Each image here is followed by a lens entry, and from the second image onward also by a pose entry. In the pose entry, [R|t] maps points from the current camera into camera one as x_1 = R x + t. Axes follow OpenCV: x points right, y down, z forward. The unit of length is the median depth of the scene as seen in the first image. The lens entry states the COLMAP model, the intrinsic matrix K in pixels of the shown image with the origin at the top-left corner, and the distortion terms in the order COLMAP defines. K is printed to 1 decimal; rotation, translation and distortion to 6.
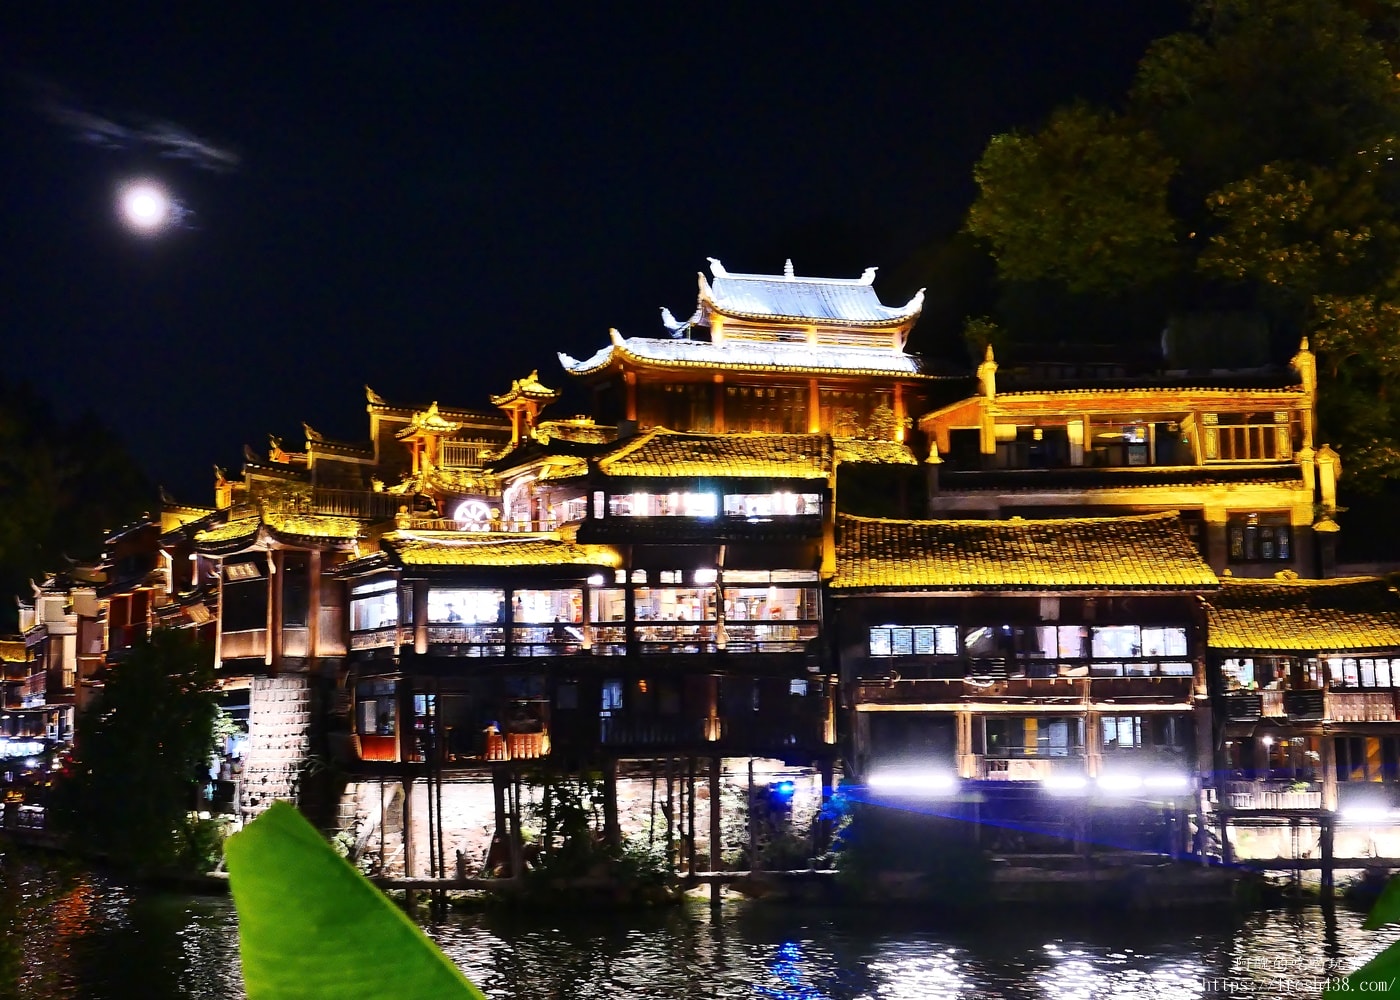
lens RADIAL K [[1894.7, 0, 700.0], [0, 1894.7, 500.0], [0, 0, 1]] dist [-0.018765, -0.003490]
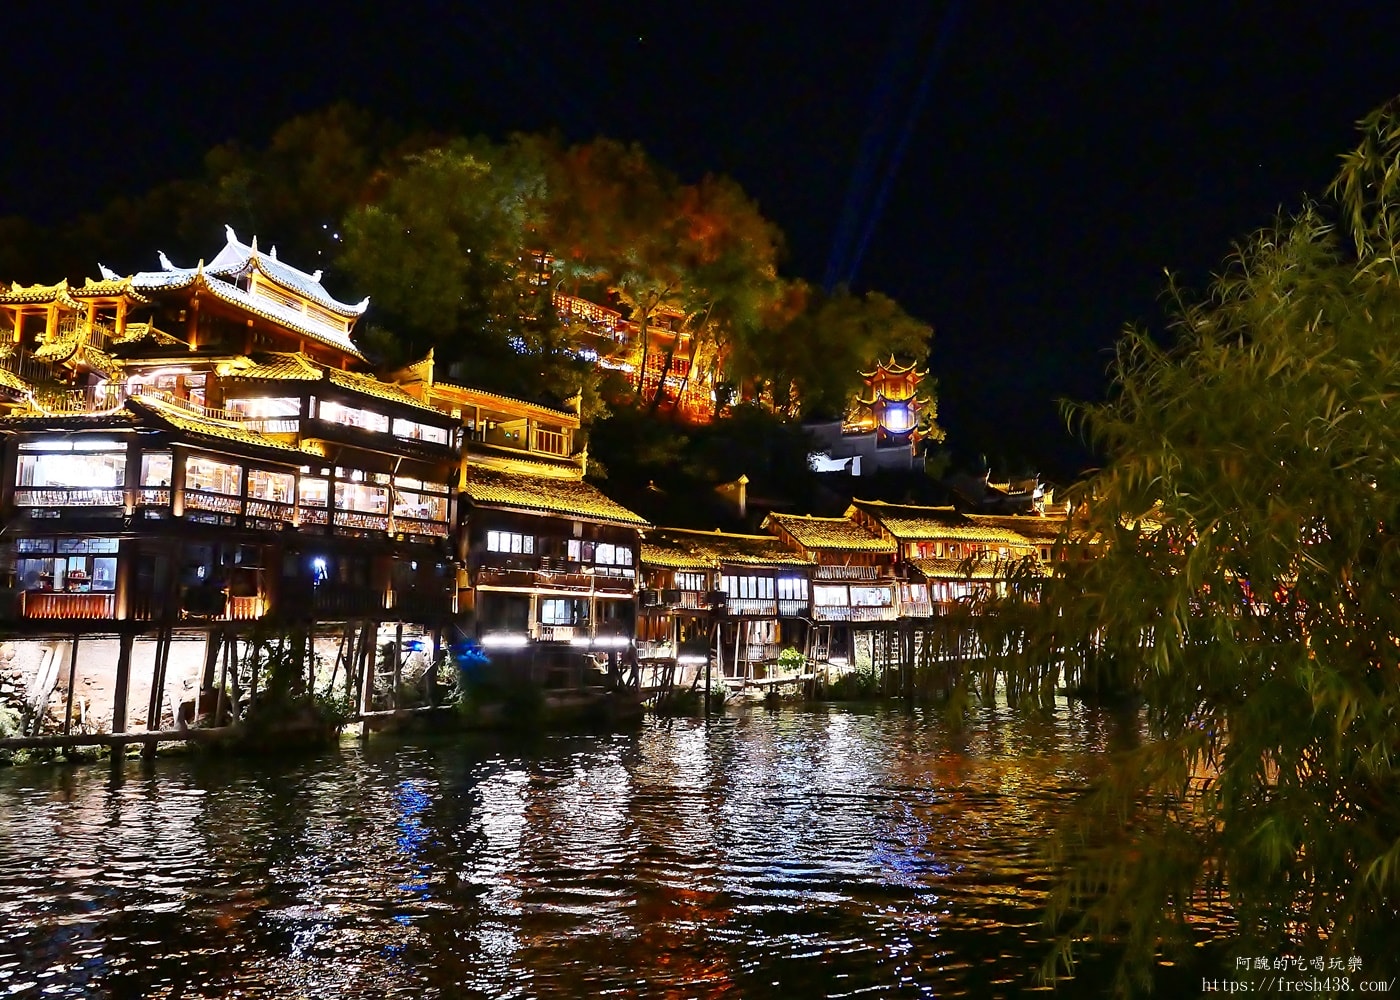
lens RADIAL K [[1062.1, 0, 700.0], [0, 1062.1, 500.0], [0, 0, 1]] dist [-0.028479, 0.002208]
pose [[0.527885, 0.116956, 0.841225, -0.481979], [-0.108098, 0.991670, -0.070039, 0.081349], [-0.842409, -0.053962, 0.536130, 0.441228]]
